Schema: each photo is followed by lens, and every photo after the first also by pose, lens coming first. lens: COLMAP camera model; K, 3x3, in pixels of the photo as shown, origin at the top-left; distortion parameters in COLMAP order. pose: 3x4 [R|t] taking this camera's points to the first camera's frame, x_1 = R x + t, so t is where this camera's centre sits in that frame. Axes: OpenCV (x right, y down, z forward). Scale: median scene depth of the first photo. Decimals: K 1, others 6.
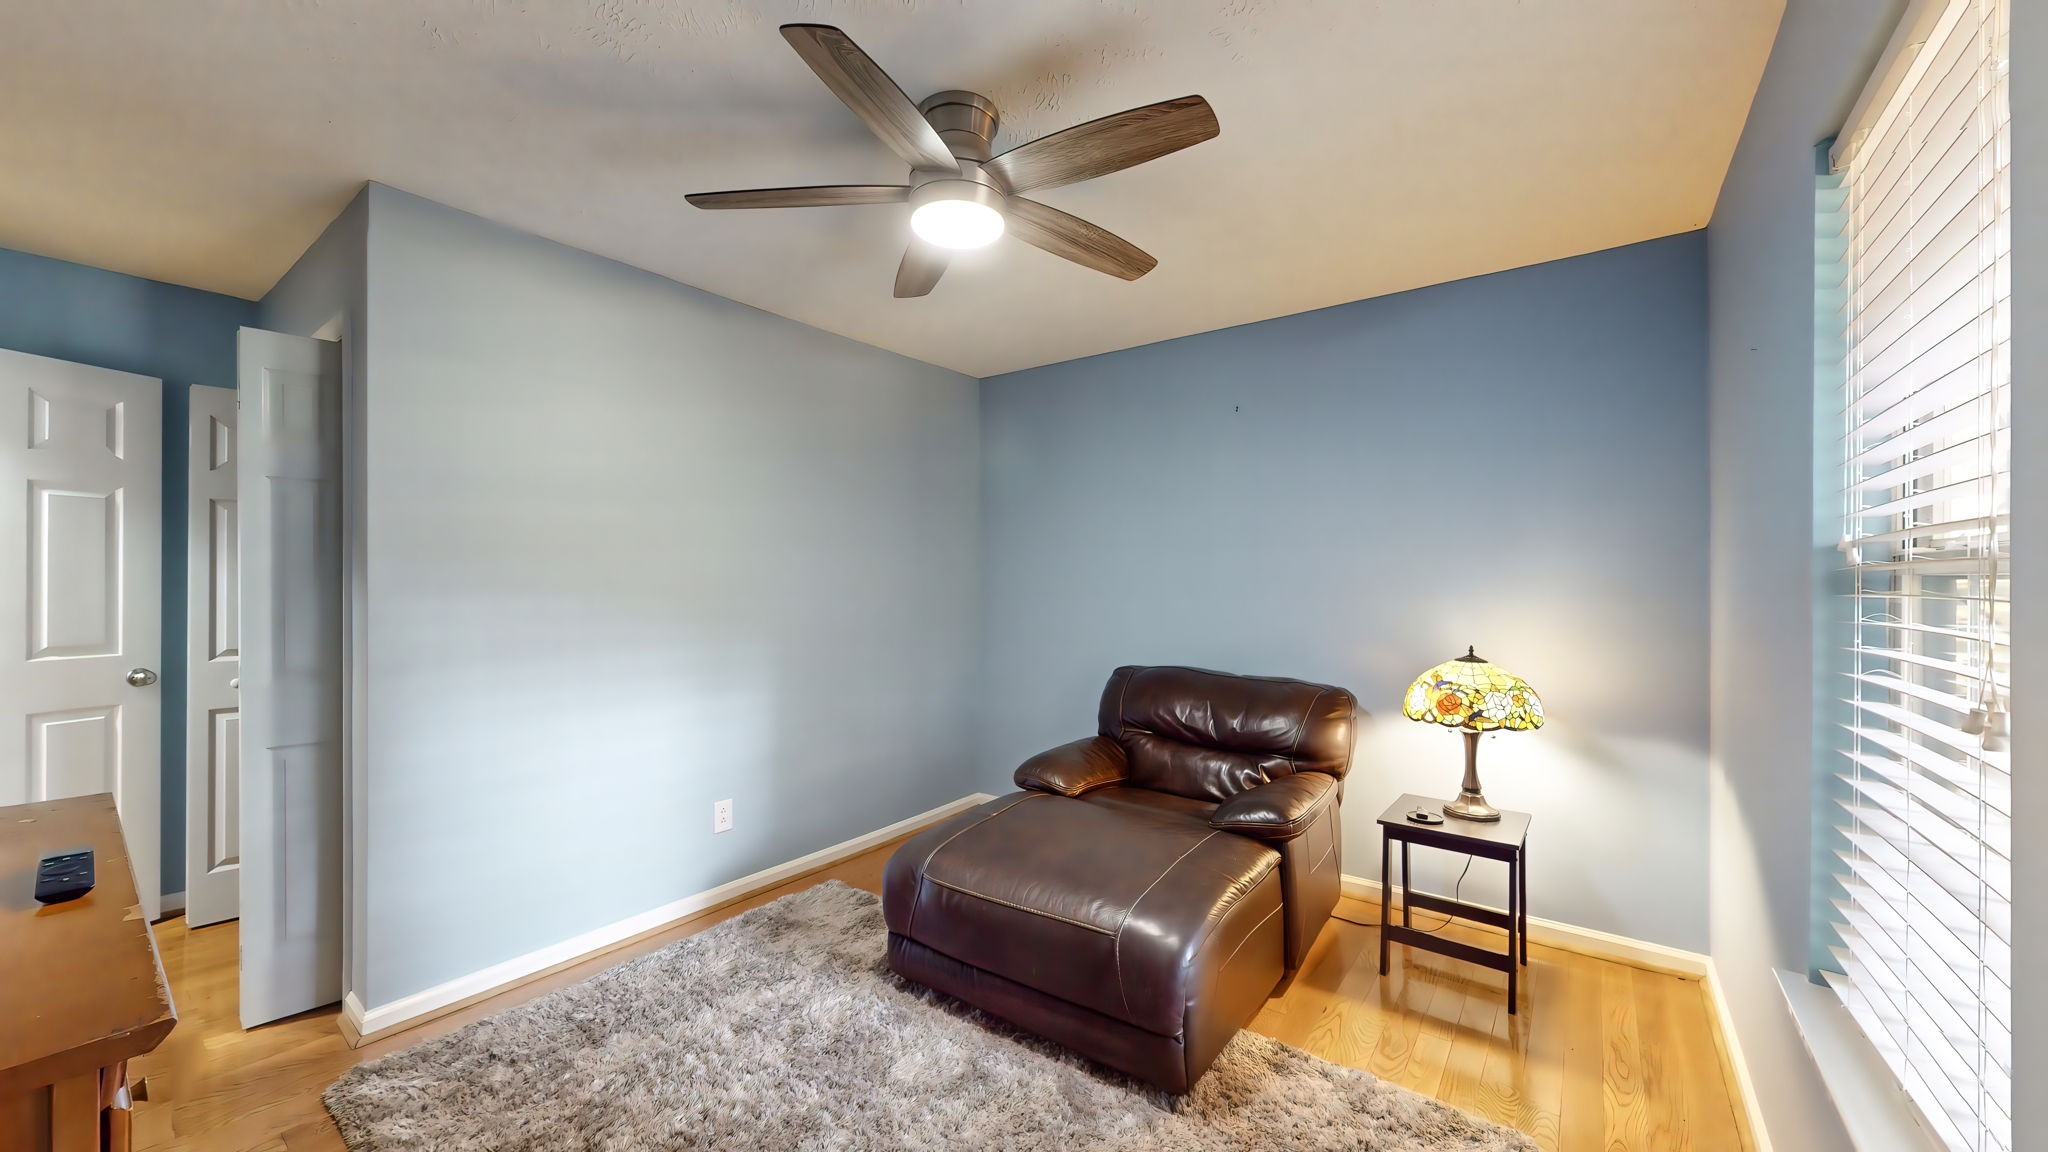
lens RADIAL K [[750.7, 0, 1023.2], [0, 750.7, 578.5], [0, 0, 1]] dist [-0.000425, 0.000035]
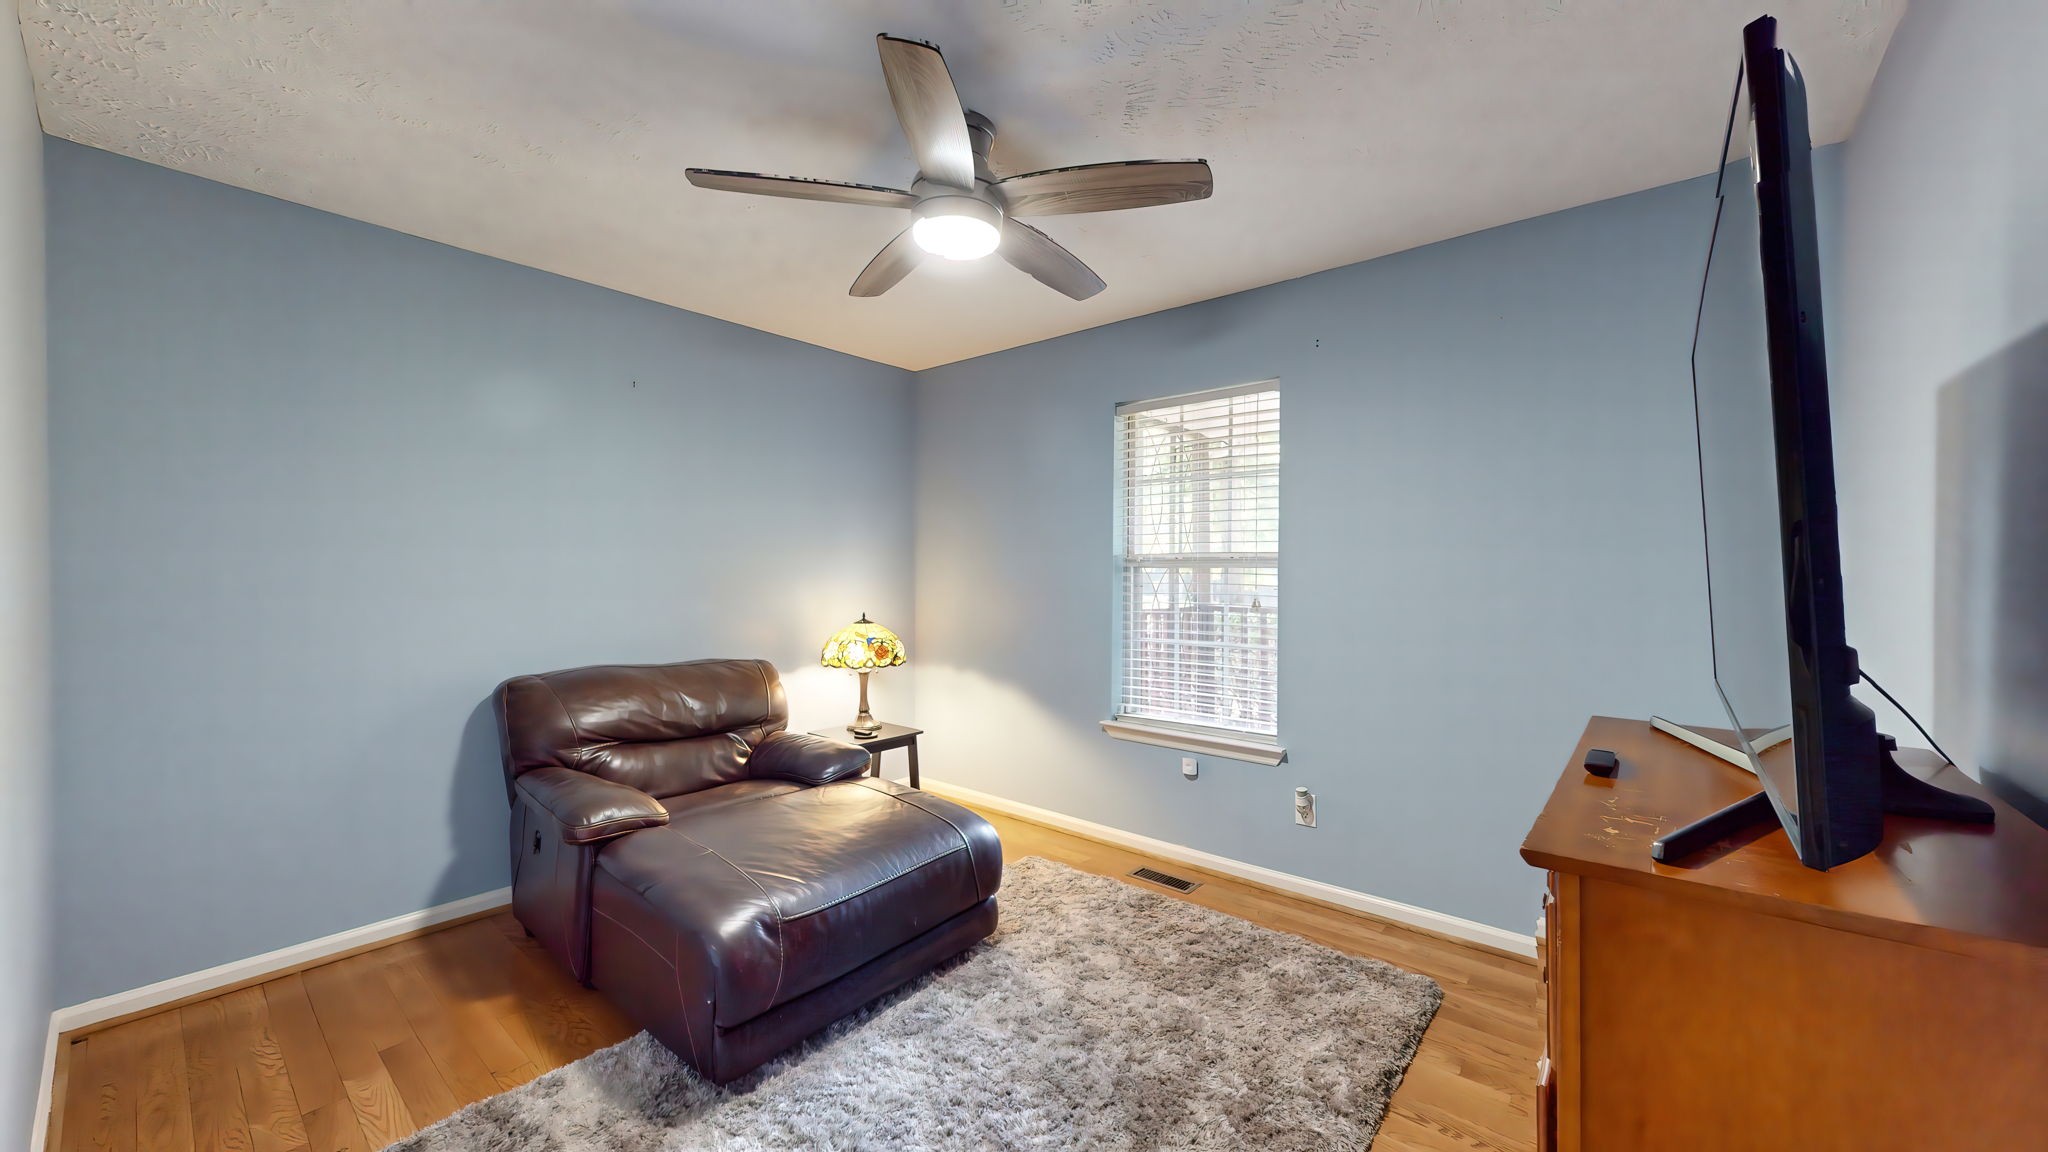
lens RADIAL K [[750.7, 0, 1023.2], [0, 750.7, 578.5], [0, 0, 1]] dist [-0.000425, 0.000035]
pose [[0.054569, -0.007657, 0.998481, -1.133940], [-0.006770, 0.999945, 0.008038, 0.013552], [-0.998487, -0.007198, 0.054514, 0.836159]]
